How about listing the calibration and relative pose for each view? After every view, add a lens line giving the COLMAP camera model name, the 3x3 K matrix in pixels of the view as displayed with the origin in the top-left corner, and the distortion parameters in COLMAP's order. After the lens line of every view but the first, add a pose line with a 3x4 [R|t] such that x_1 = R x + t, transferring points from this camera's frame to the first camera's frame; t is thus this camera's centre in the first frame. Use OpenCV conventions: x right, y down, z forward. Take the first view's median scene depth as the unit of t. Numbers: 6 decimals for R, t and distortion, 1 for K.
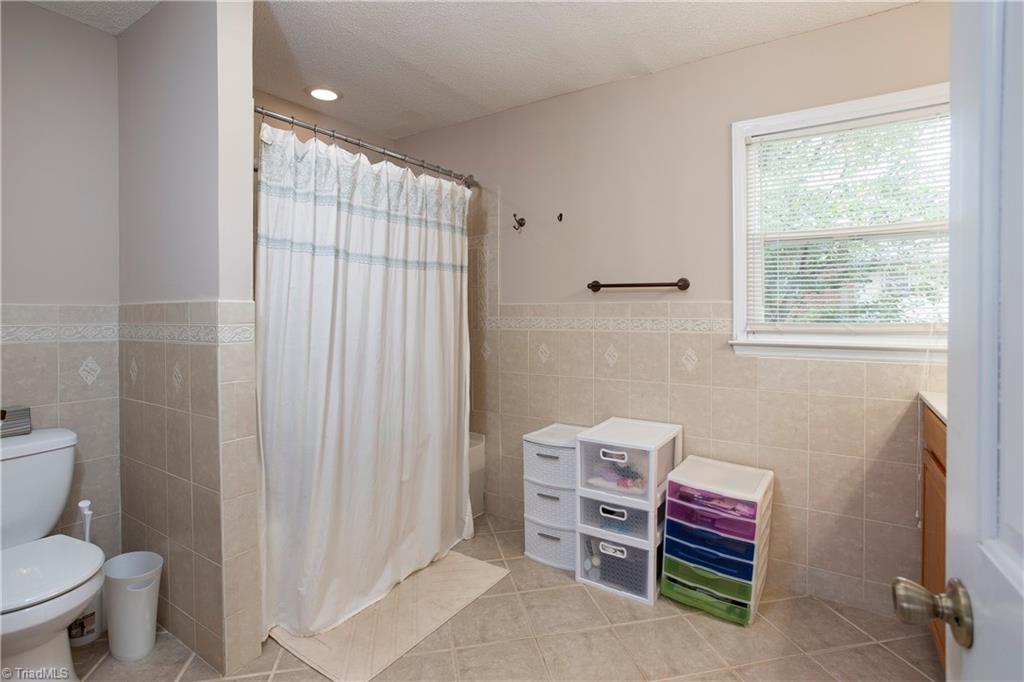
lens RADIAL K [[498.8, 0, 509.3], [0, 498.8, 335.6], [0, 0, 1]] dist [-0.051949, 0.032560]
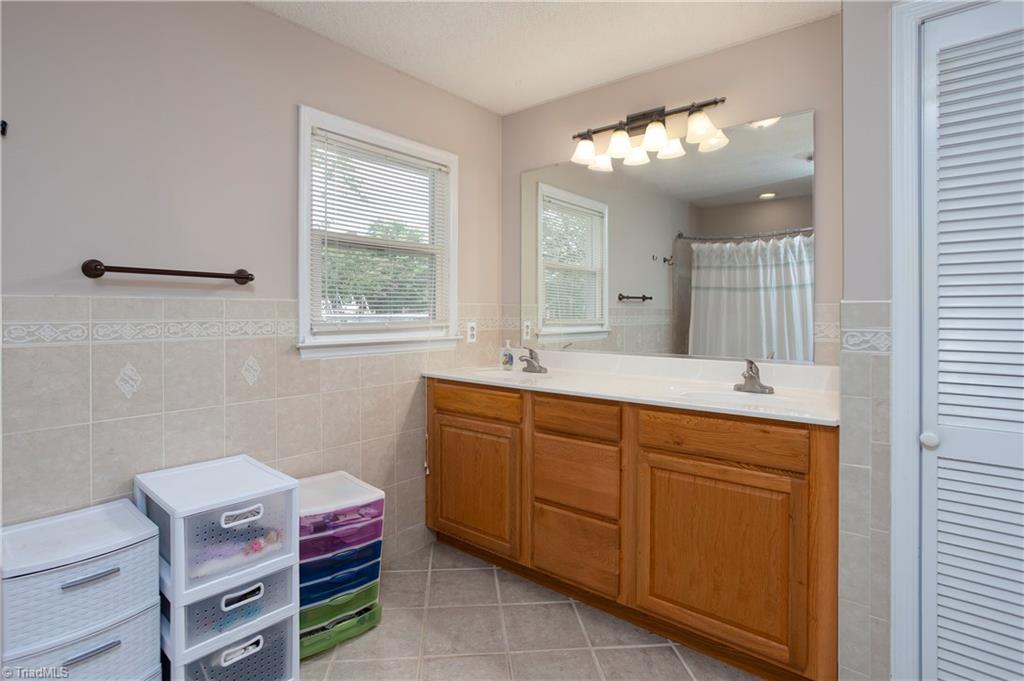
lens RADIAL K [[498.8, 0, 509.3], [0, 498.8, 335.1], [0, 0, 1]] dist [-0.051949, 0.032560]
pose [[0.138272, -0.039918, 0.989590, -0.408308], [0.046876, 0.998331, 0.033721, -0.018621], [-0.989284, 0.041726, 0.139912, 0.511860]]
